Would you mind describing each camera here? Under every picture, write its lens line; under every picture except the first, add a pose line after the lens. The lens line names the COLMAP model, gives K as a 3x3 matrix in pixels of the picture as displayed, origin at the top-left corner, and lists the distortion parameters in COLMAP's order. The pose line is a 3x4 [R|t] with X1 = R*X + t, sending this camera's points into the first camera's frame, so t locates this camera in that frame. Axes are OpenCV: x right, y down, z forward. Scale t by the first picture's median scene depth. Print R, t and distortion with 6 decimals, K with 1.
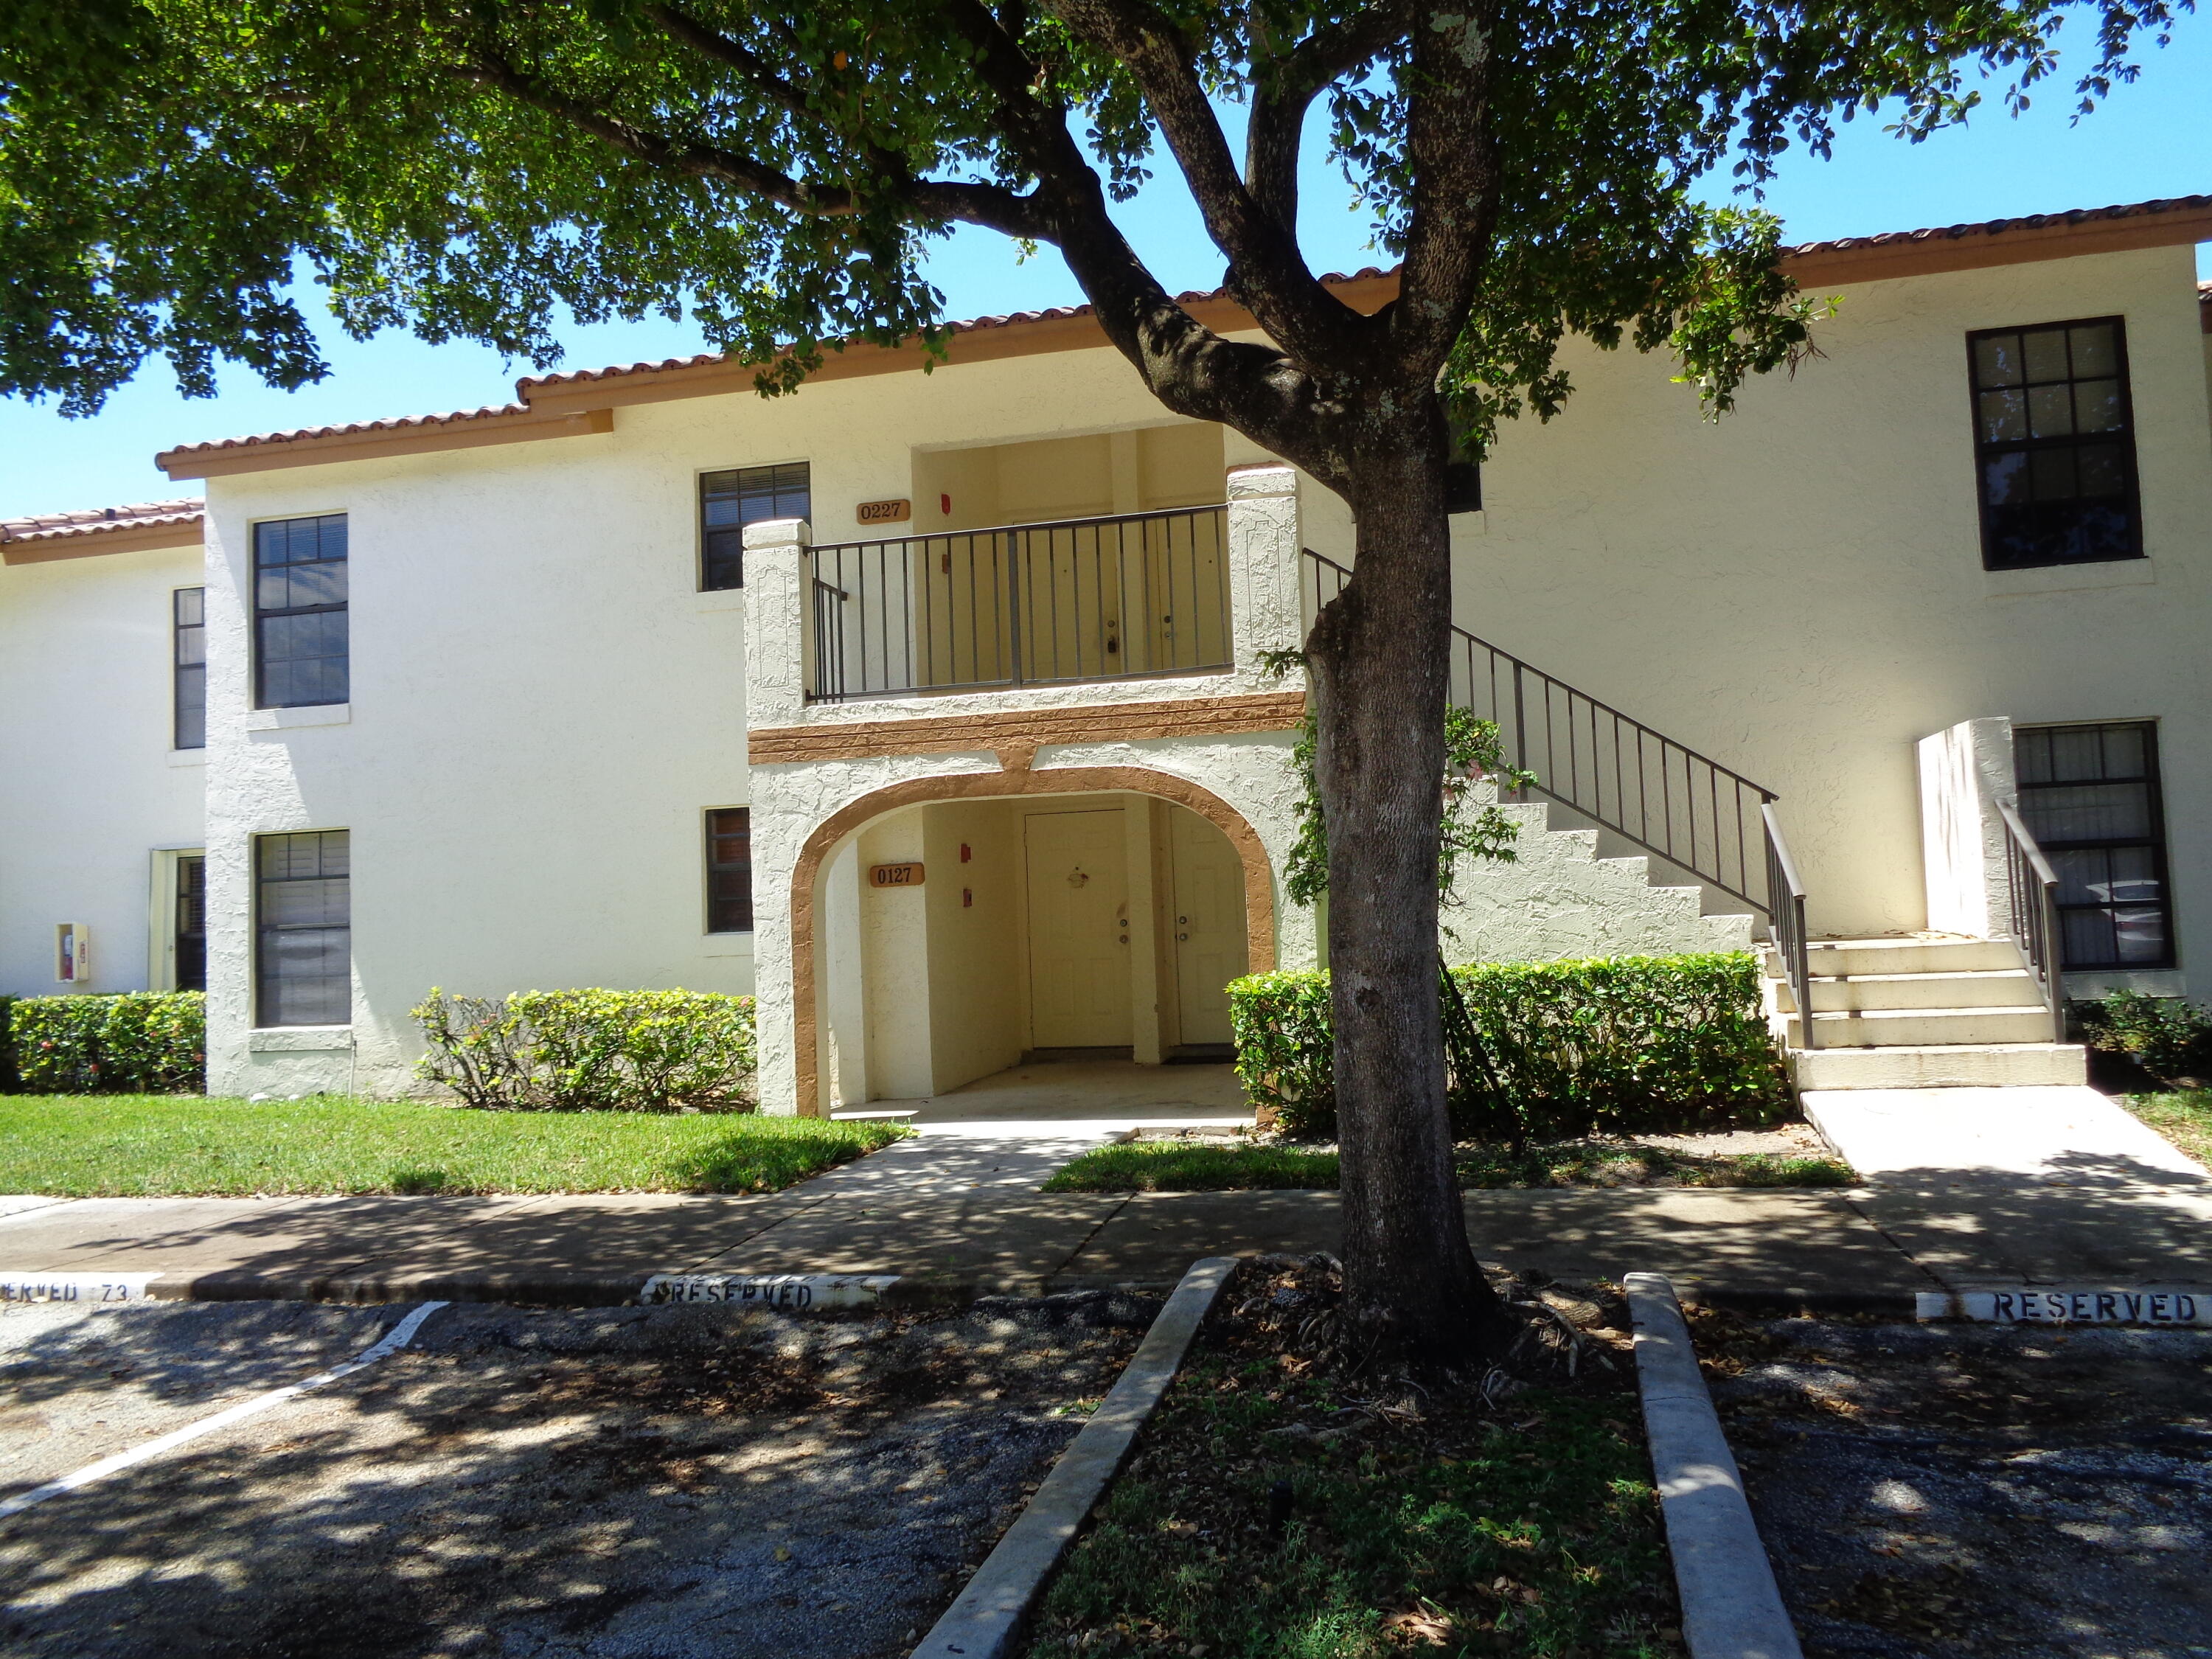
lens RADIAL K [[1640.4, 0, 1093.6], [0, 1640.4, 824.2], [0, 0, 1]] dist [0.005852, 0.002079]
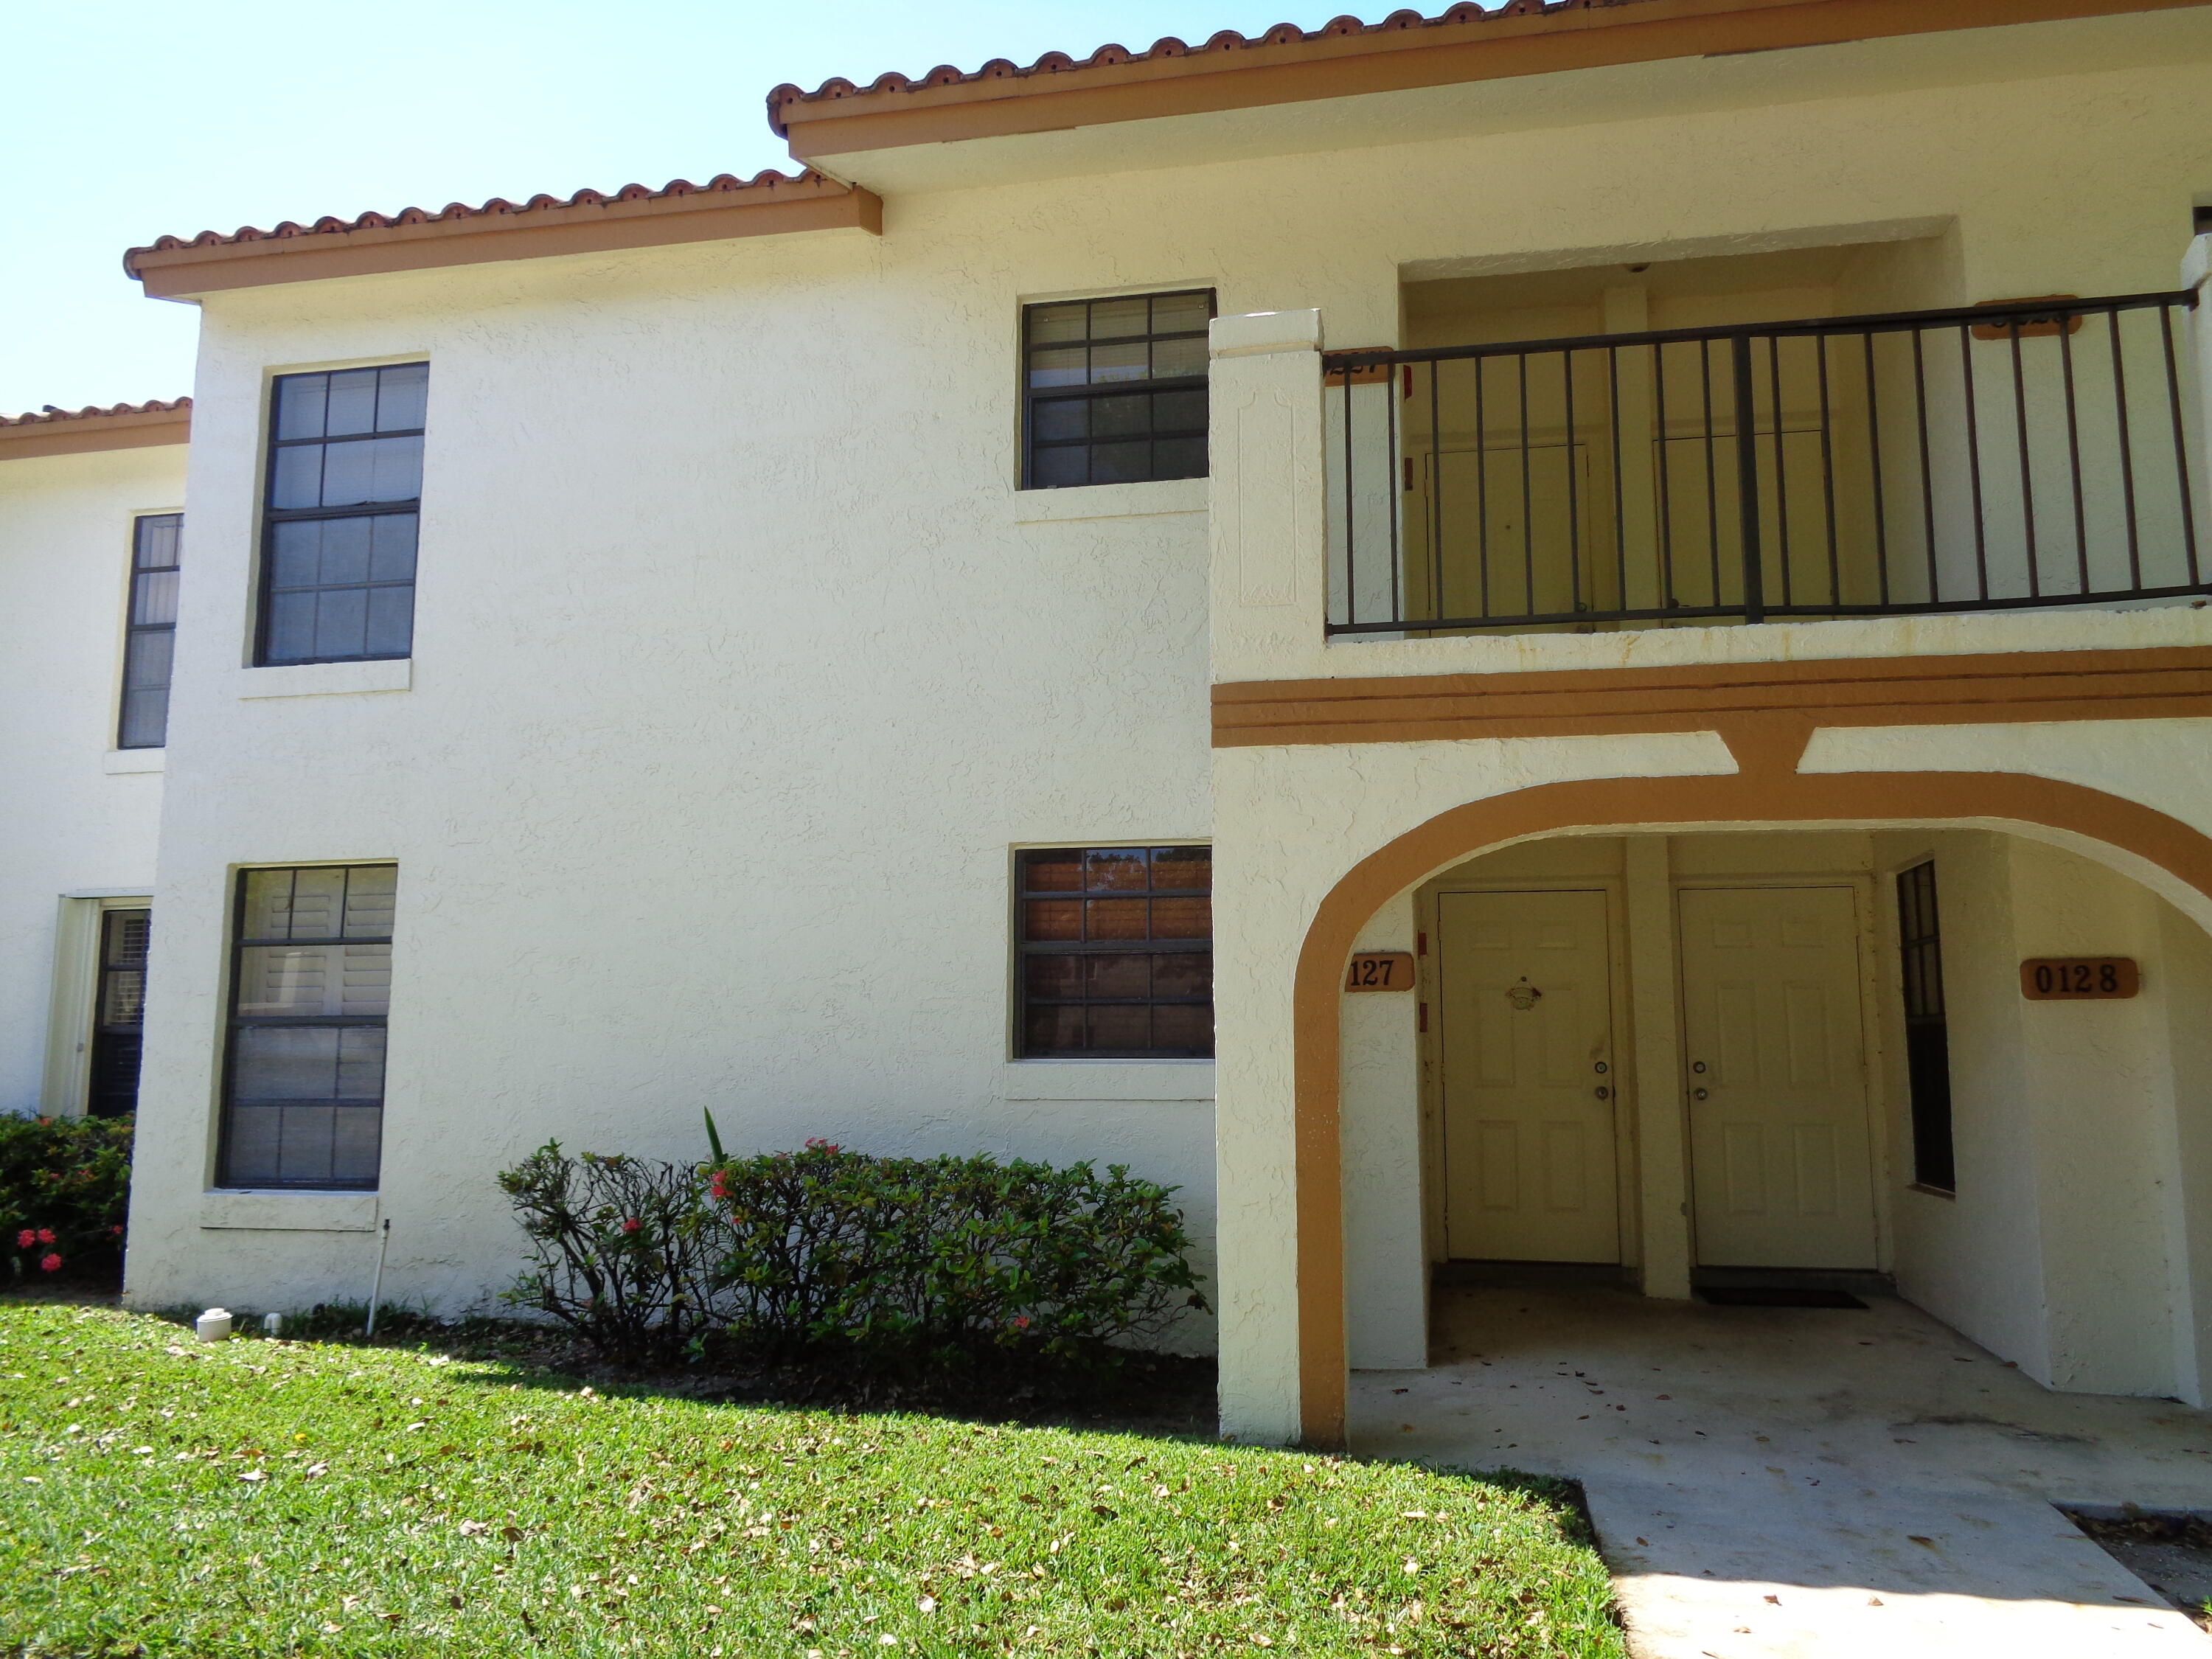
lens RADIAL K [[1640.4, 0, 1117.9], [0, 1640.4, 837.5], [0, 0, 1]] dist [0.005852, 0.002079]
pose [[0.998416, 0.044388, 0.034570, -0.205494], [-0.041793, 0.996495, -0.072463, 0.026145], [-0.037665, 0.070904, 0.996772, 0.378388]]
